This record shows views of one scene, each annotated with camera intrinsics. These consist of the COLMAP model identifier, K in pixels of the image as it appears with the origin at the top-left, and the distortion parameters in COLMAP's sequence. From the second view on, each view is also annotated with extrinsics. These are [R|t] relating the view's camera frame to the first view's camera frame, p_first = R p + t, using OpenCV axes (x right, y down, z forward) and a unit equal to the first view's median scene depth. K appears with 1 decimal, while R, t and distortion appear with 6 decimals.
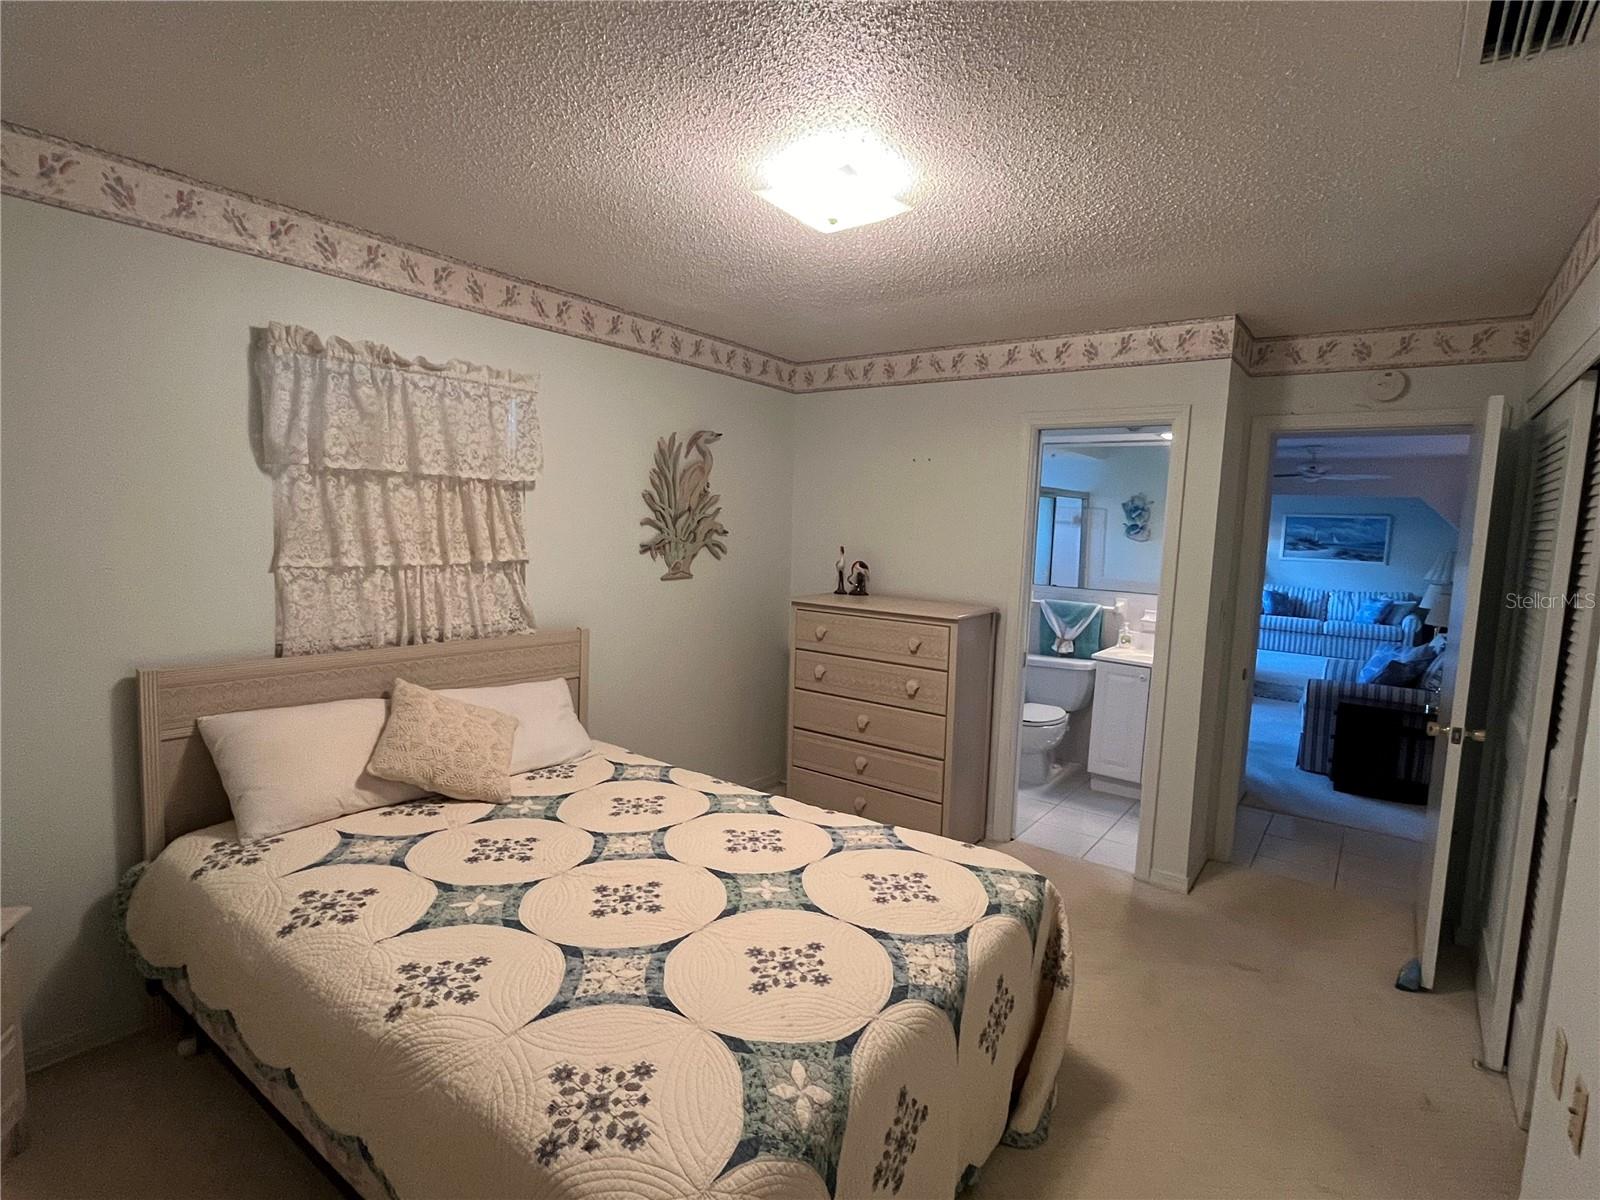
lens RADIAL K [[801.5, 0, 792.8], [0, 801.5, 589.5], [0, 0, 1]] dist [-0.003213, 0.001630]
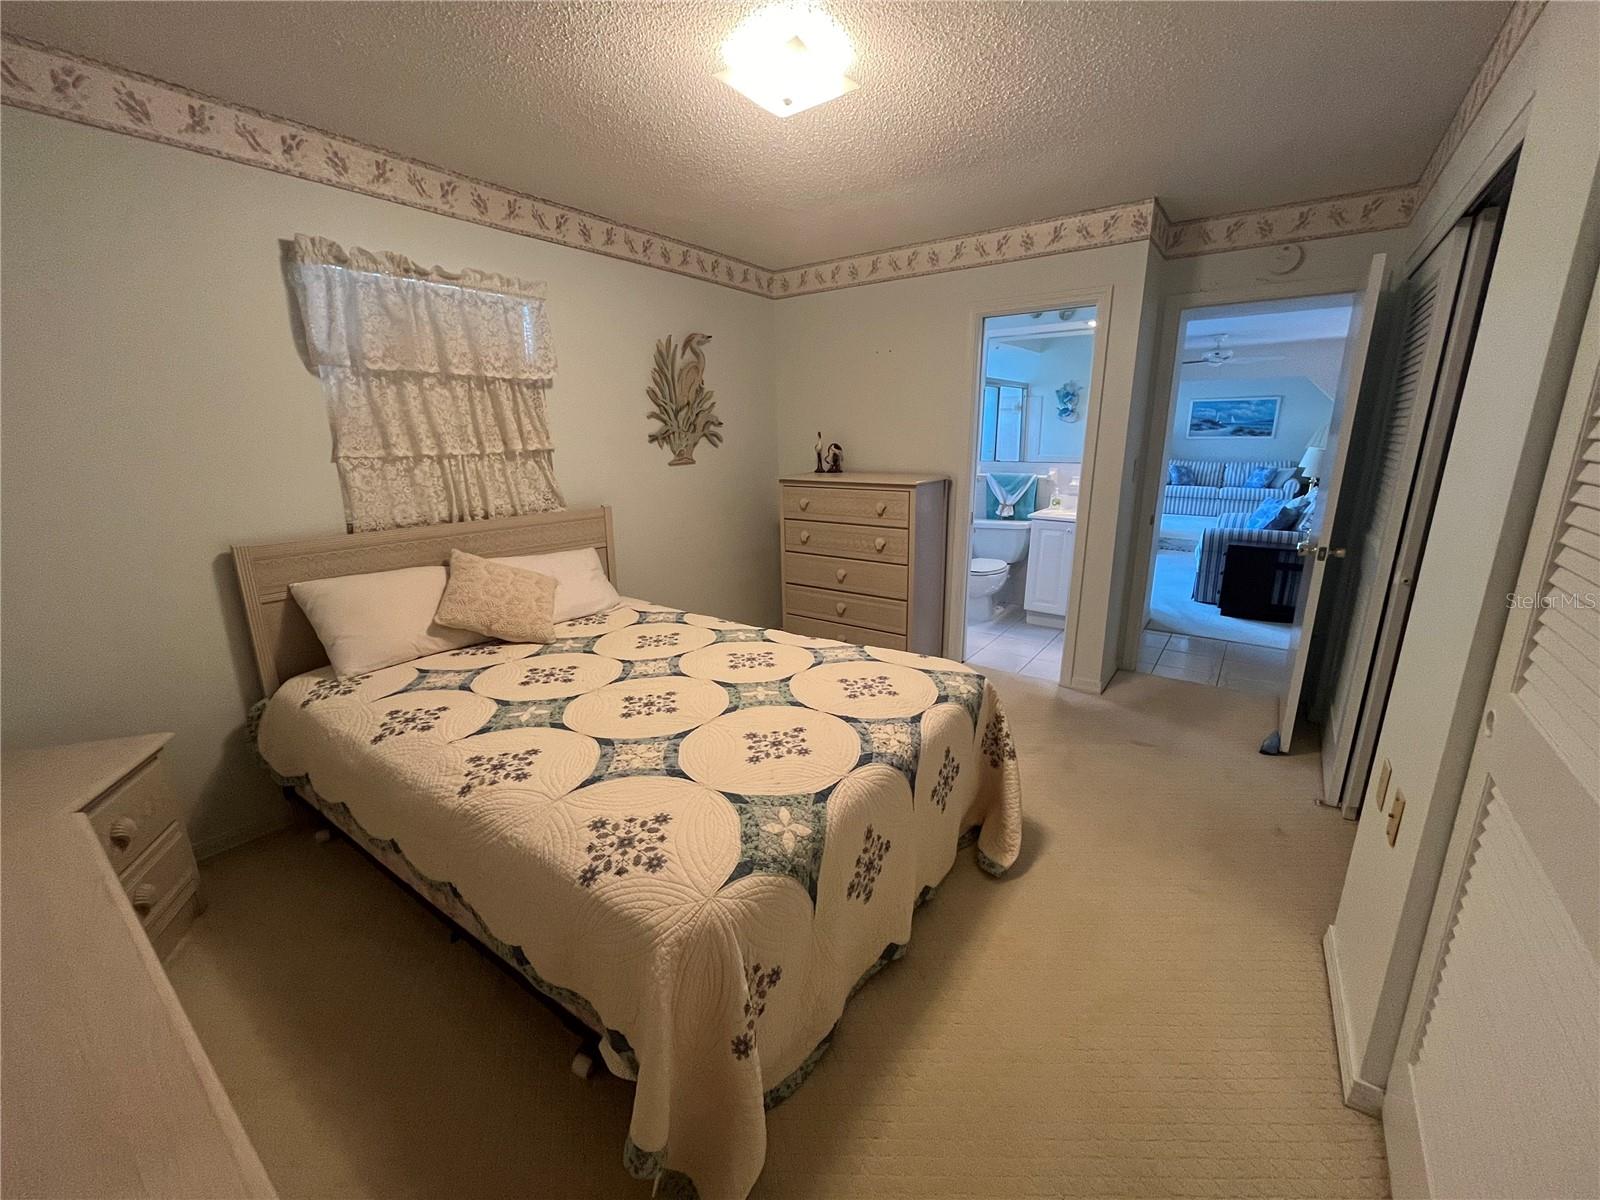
lens RADIAL K [[648.5, 0, 790.4], [0, 648.5, 583.8], [0, 0, 1]] dist [-0.000582, -0.000129]
pose [[0.998842, -0.048096, -0.001510, 0.016130], [0.047772, 0.987348, 0.151200, 0.038751], [-0.005782, -0.151097, 0.988502, 0.017653]]
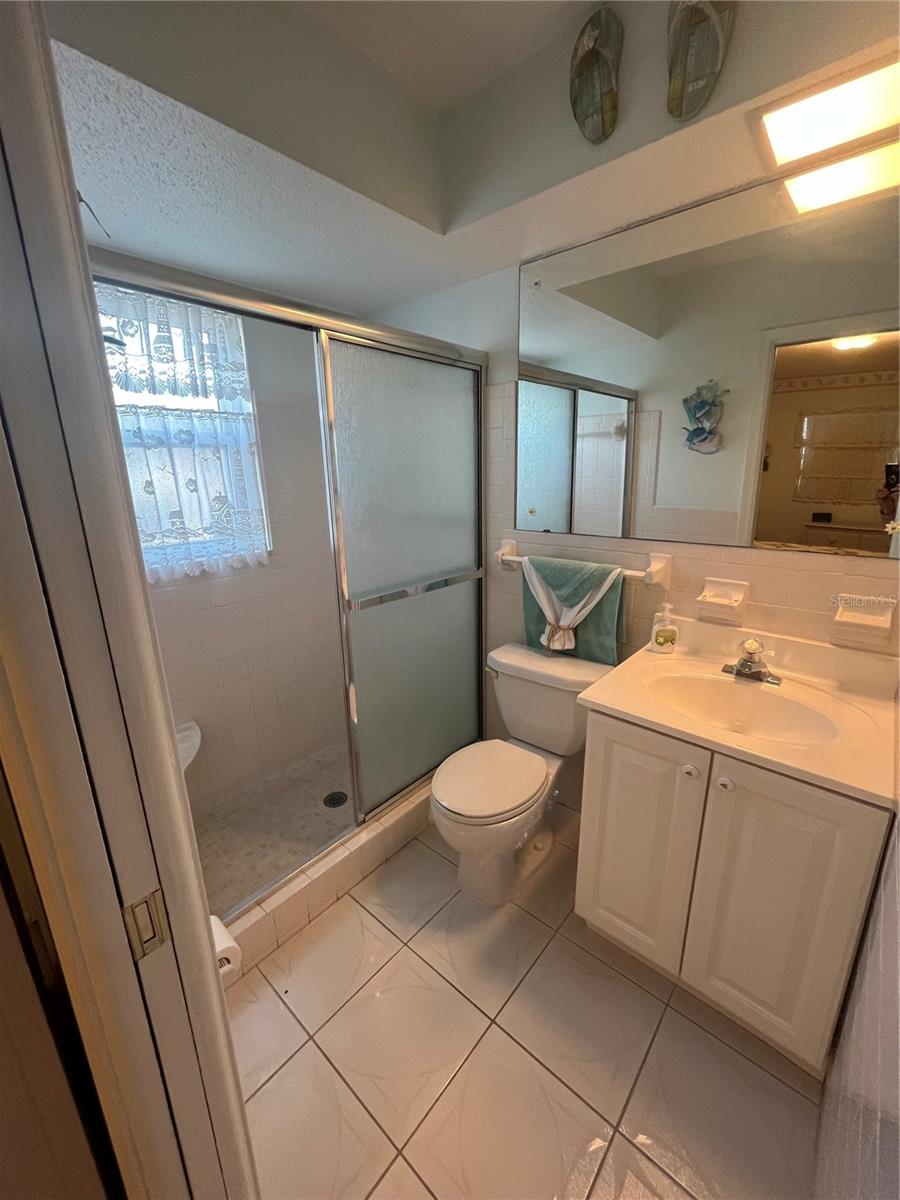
lens RADIAL K [[486.4, 0, 440.6], [0, 486.4, 602.7], [0, 0, 1]] dist [-0.000582, -0.000129]
pose [[0.994273, -0.041016, -0.098682, 0.717419], [0.057978, 0.982737, 0.175688, -0.052741], [0.089773, -0.180404, 0.979487, 1.616964]]
